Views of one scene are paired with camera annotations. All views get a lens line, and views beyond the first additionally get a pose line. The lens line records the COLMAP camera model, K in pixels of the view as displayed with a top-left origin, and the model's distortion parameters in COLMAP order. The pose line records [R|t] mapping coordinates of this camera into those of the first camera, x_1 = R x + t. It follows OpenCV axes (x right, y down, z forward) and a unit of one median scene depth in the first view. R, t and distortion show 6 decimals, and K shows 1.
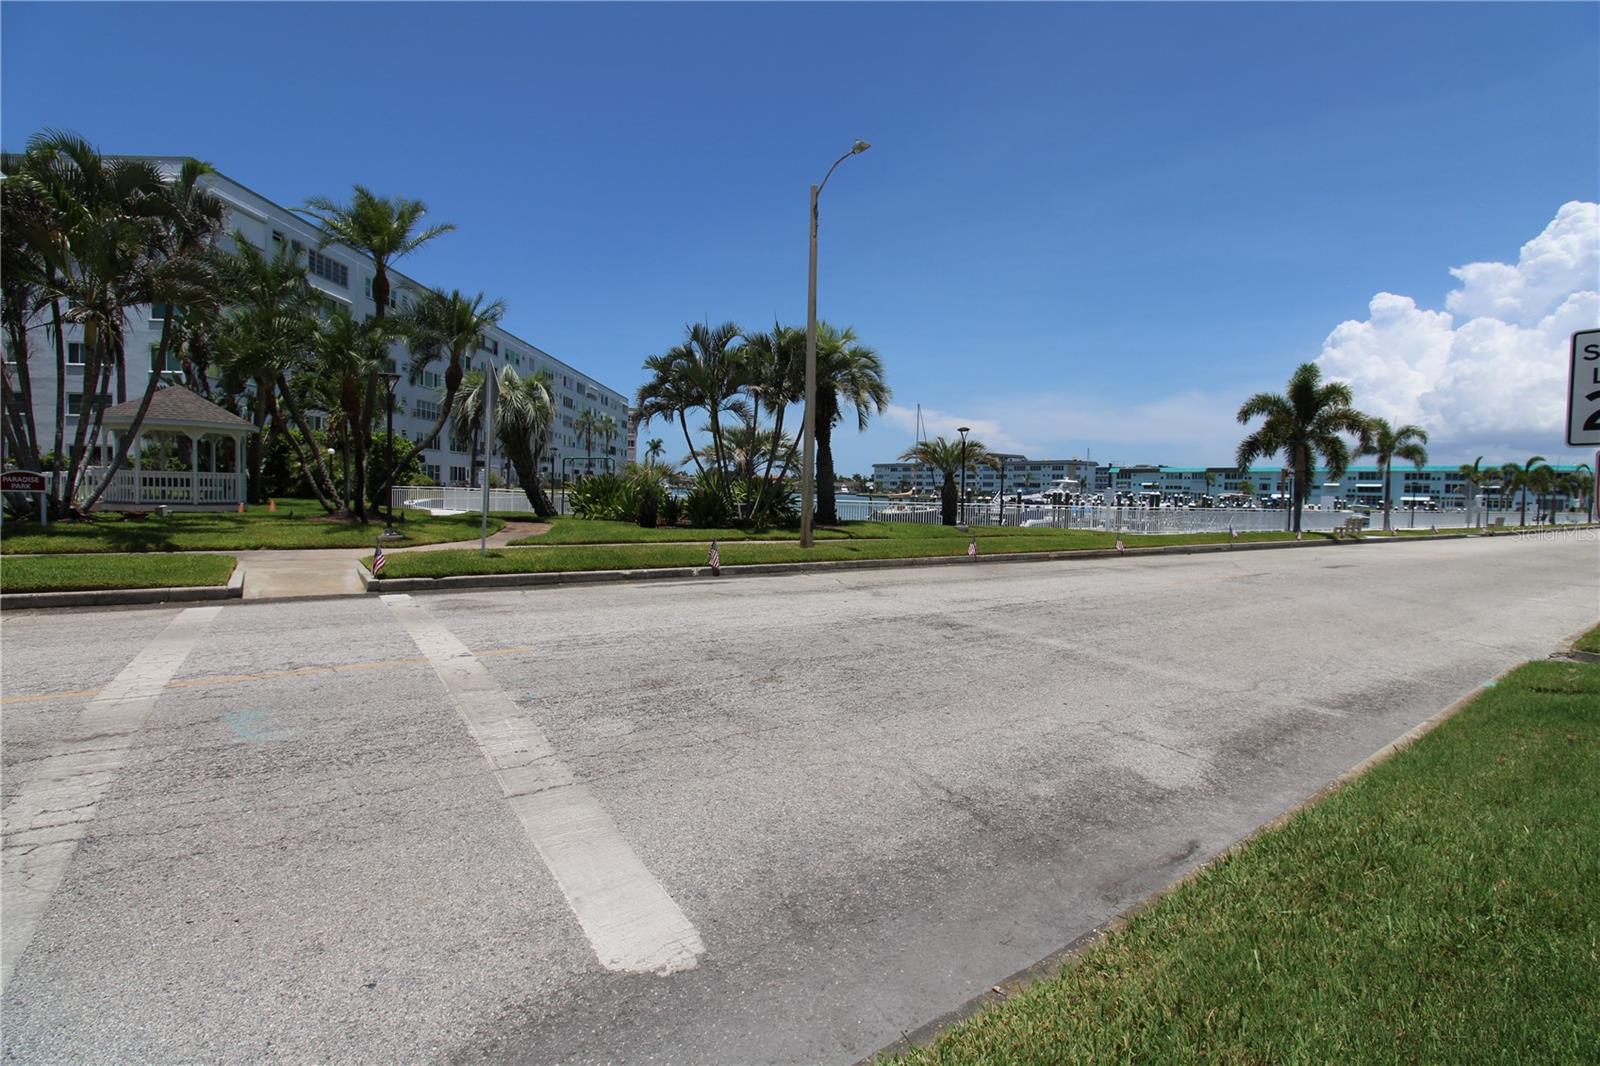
lens RADIAL K [[755.4, 0, 805.0], [0, 755.4, 517.4], [0, 0, 1]] dist [0.014664, -0.018386]
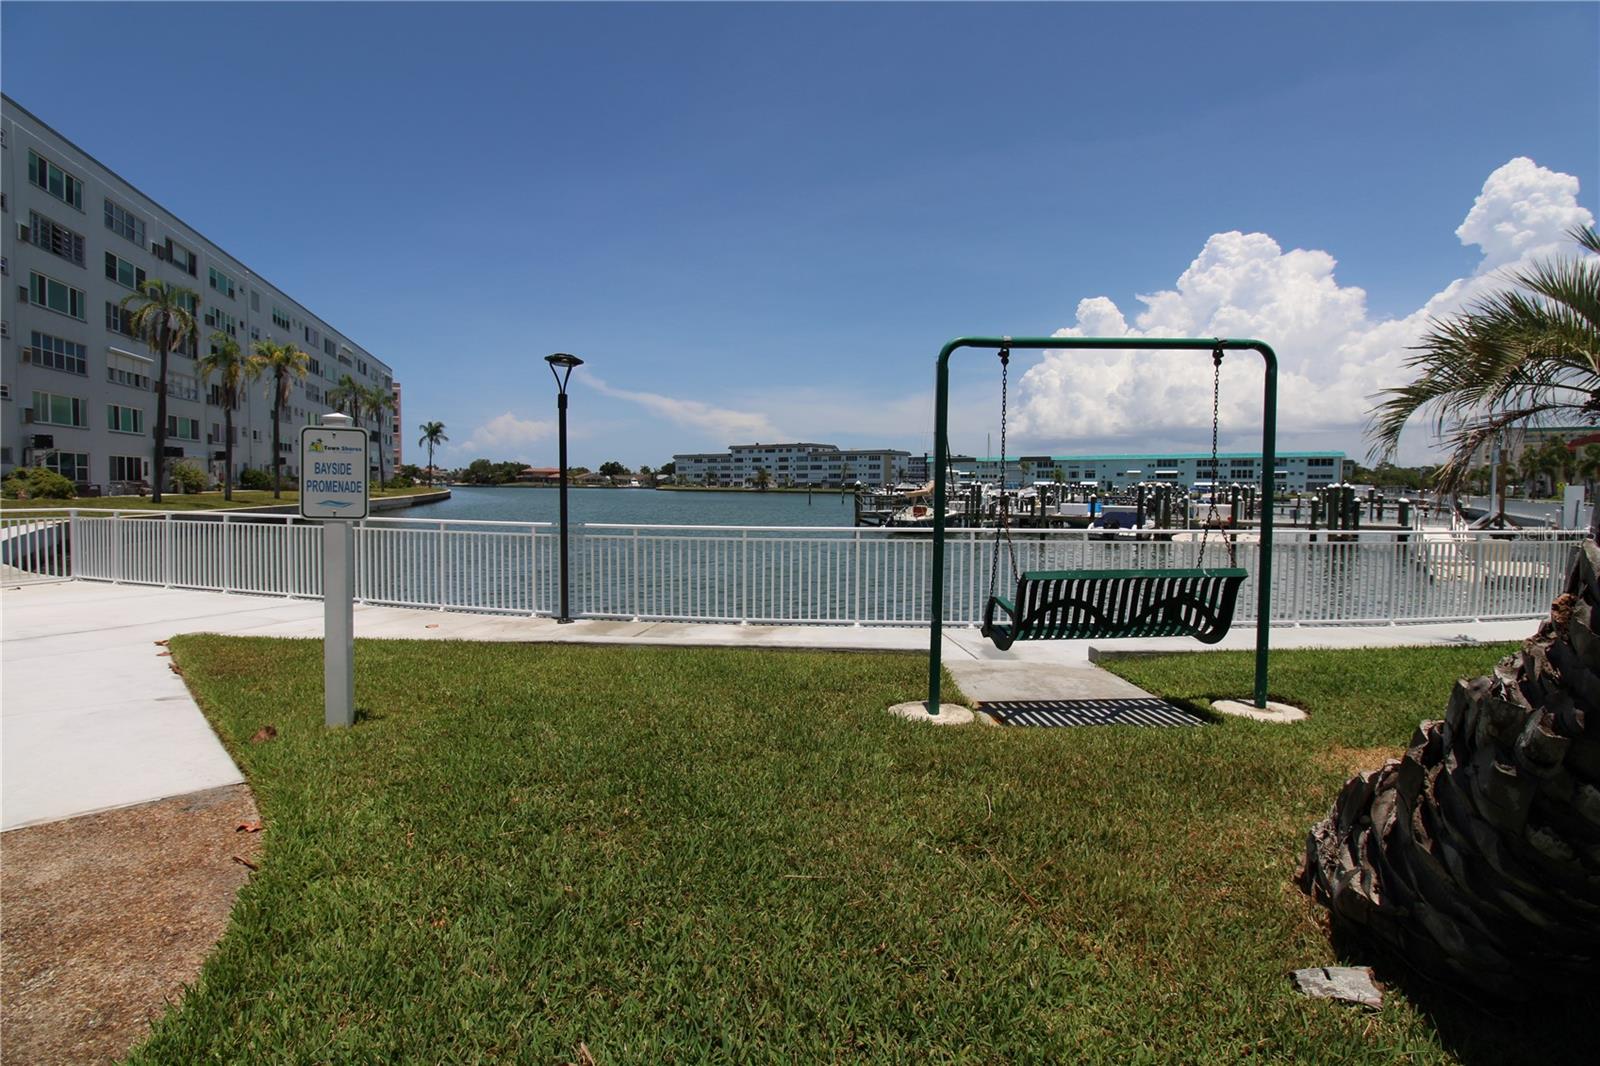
lens RADIAL K [[755.4, 0, 805.0], [0, 755.4, 517.4], [0, 0, 1]] dist [0.014664, -0.018386]
pose [[0.954216, -0.029371, 0.297673, -0.078591], [0.026328, 0.999552, 0.014229, -0.008911], [-0.297957, -0.005741, 0.954562, 0.169844]]
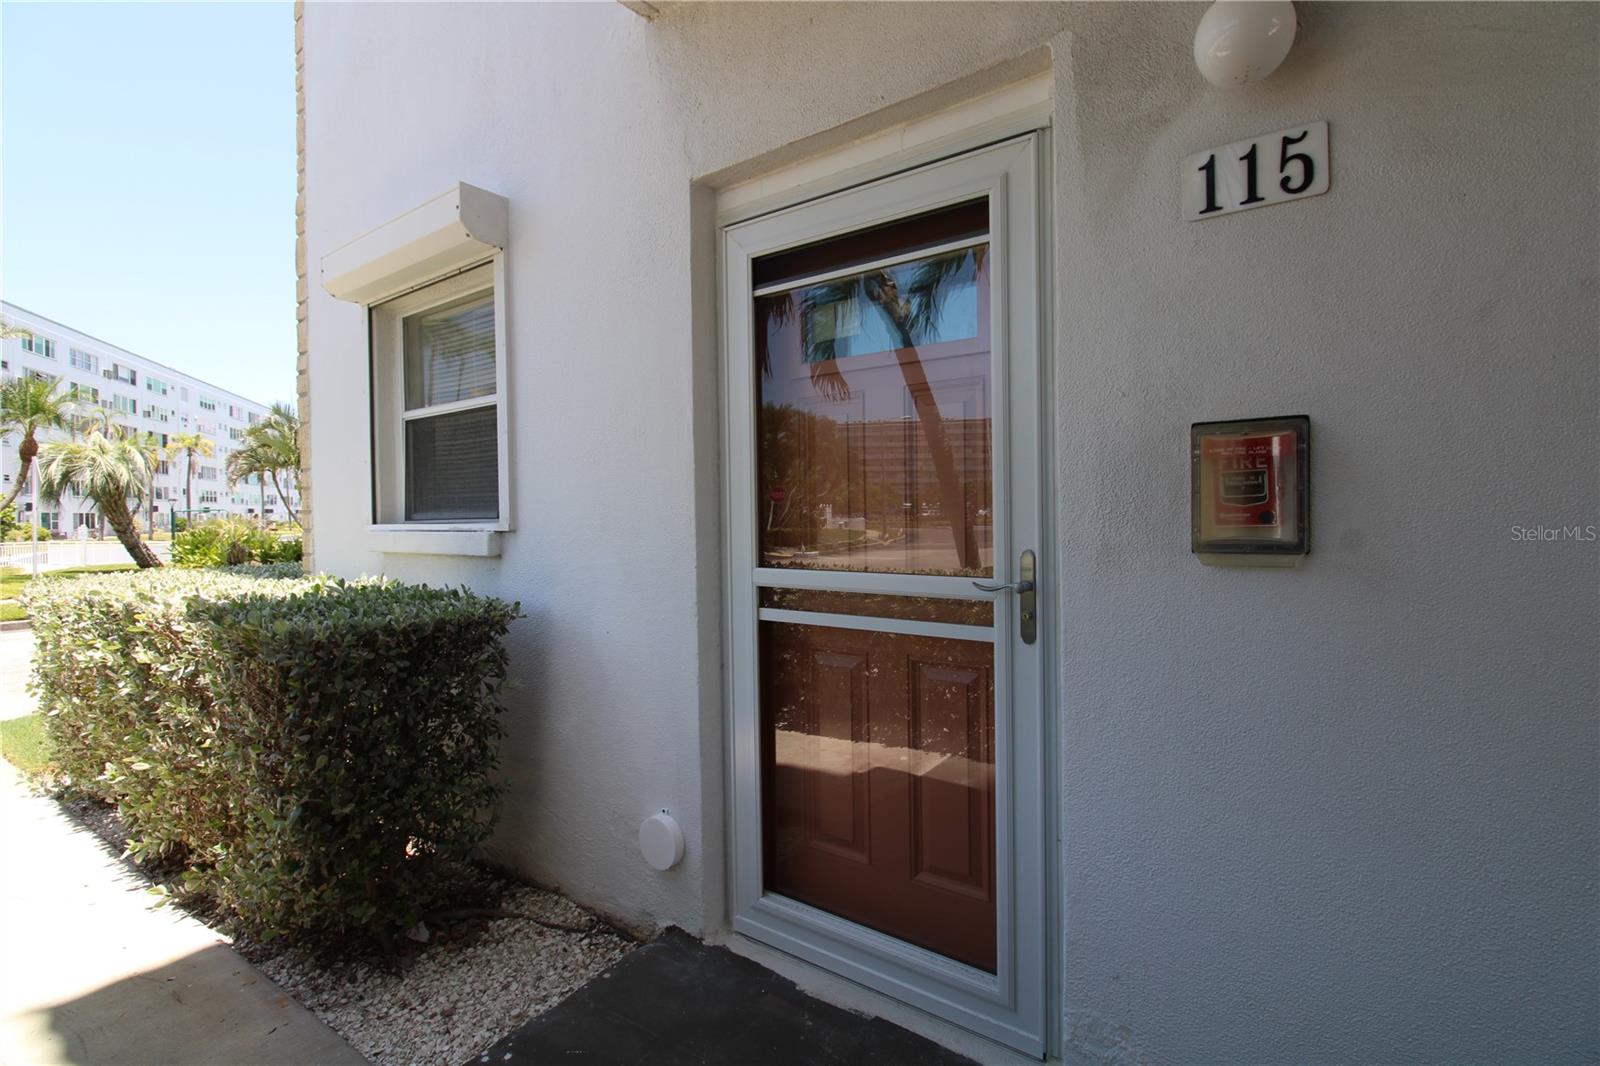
lens RADIAL K [[755.4, 0, 805.0], [0, 755.4, 517.4], [0, 0, 1]] dist [0.014664, -0.018386]
pose [[0.948834, -0.044918, 0.312565, 0.036364], [0.053259, 0.998415, -0.018196, -0.000640], [-0.311252, 0.033911, 0.949722, -0.054580]]
